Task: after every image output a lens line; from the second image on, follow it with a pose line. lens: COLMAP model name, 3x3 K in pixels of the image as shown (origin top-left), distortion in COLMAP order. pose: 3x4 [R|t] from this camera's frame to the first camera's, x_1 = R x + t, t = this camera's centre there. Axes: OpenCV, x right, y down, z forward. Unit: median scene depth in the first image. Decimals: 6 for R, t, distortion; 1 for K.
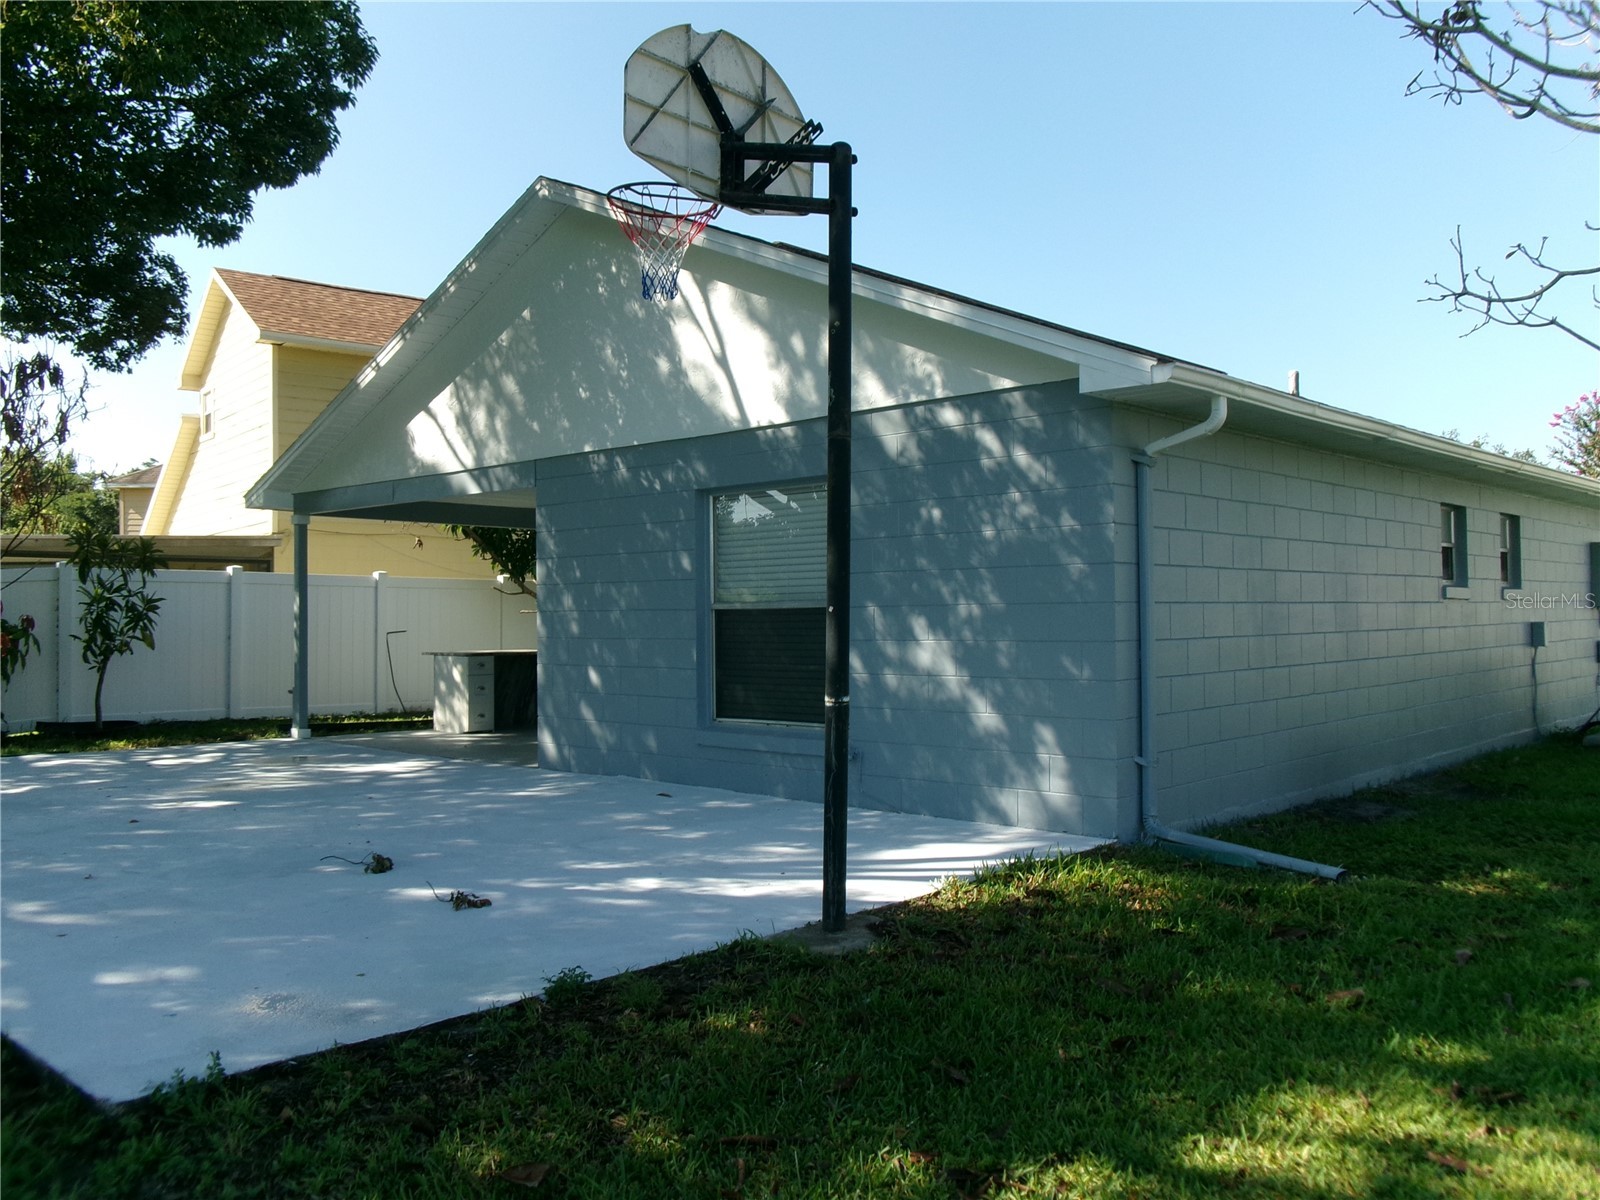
lens RADIAL K [[1304.7, 0, 800.0], [0, 1304.7, 600.0], [0, 0, 1]] dist [-0.009414, 0.039253]
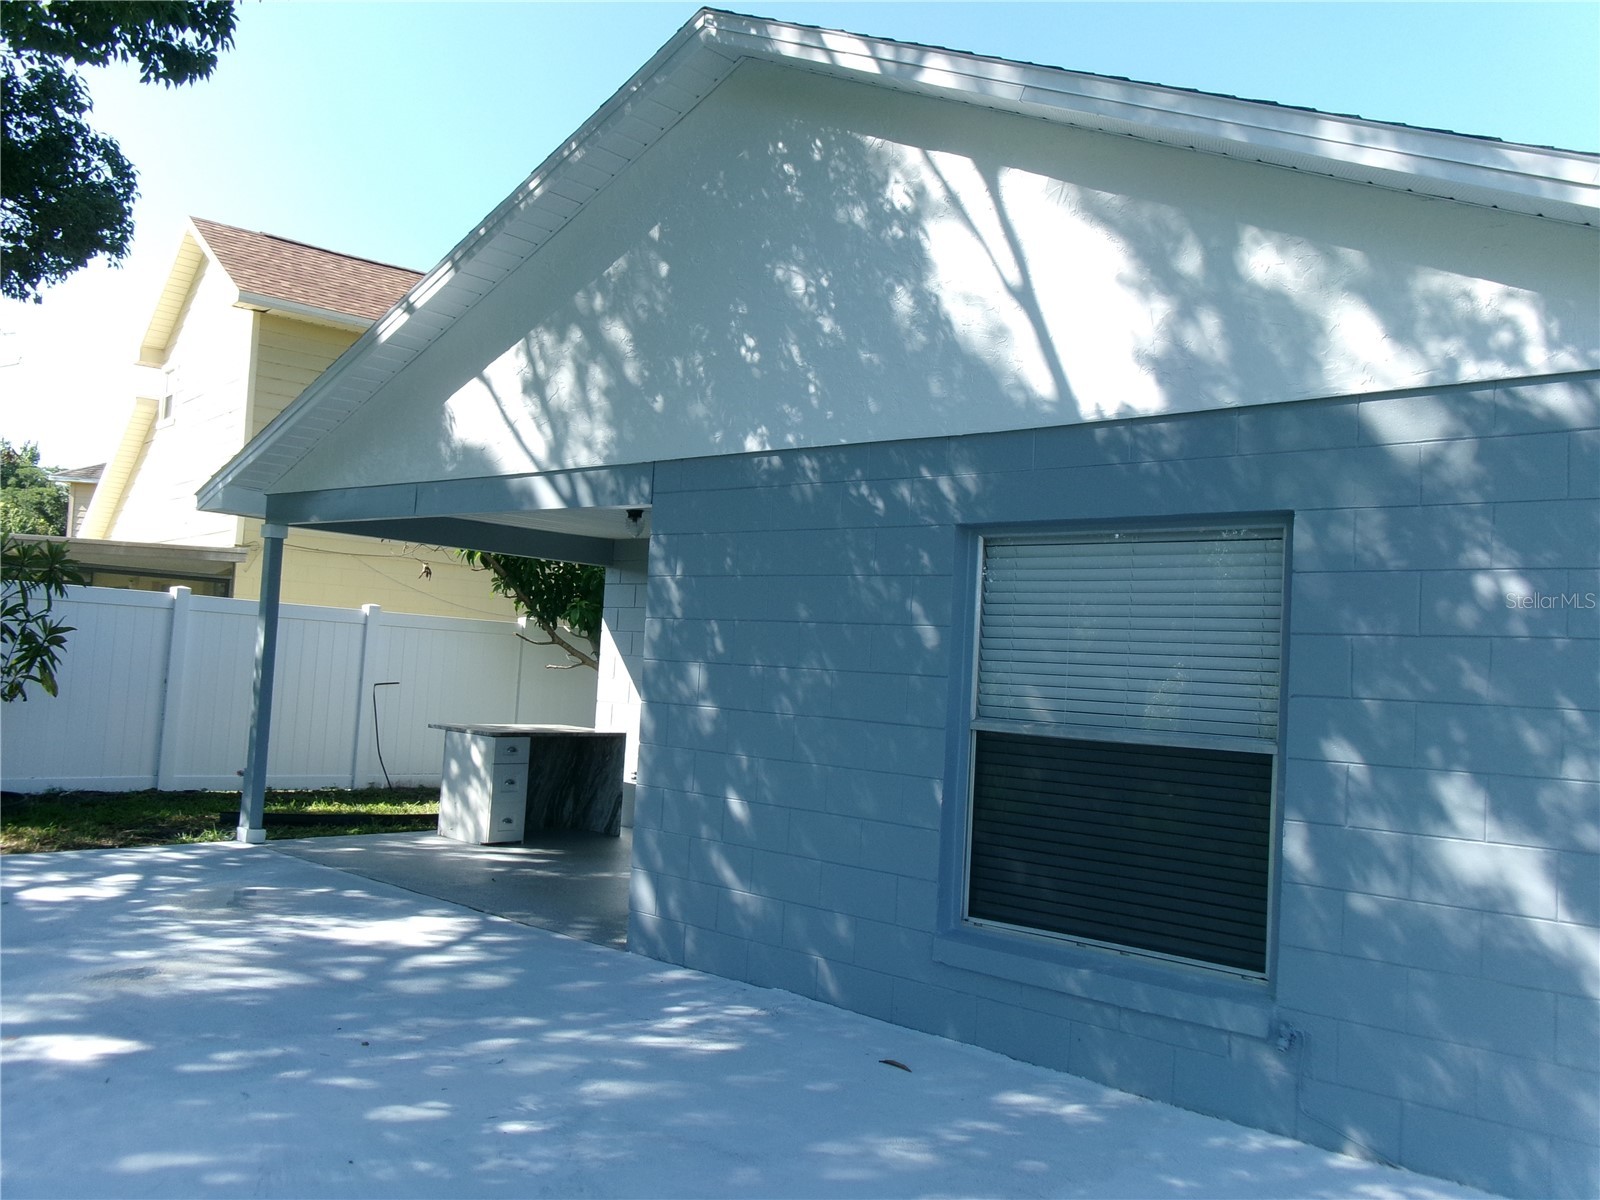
lens RADIAL K [[1476.5, 0, 837.0], [0, 1476.5, 593.0], [0, 0, 1]] dist [-0.013057, 0.144293]
pose [[0.998101, 0.061566, 0.001856, -0.090088], [-0.061428, 0.997168, -0.043386, -0.013806], [-0.004522, 0.043190, 0.999057, 0.229467]]
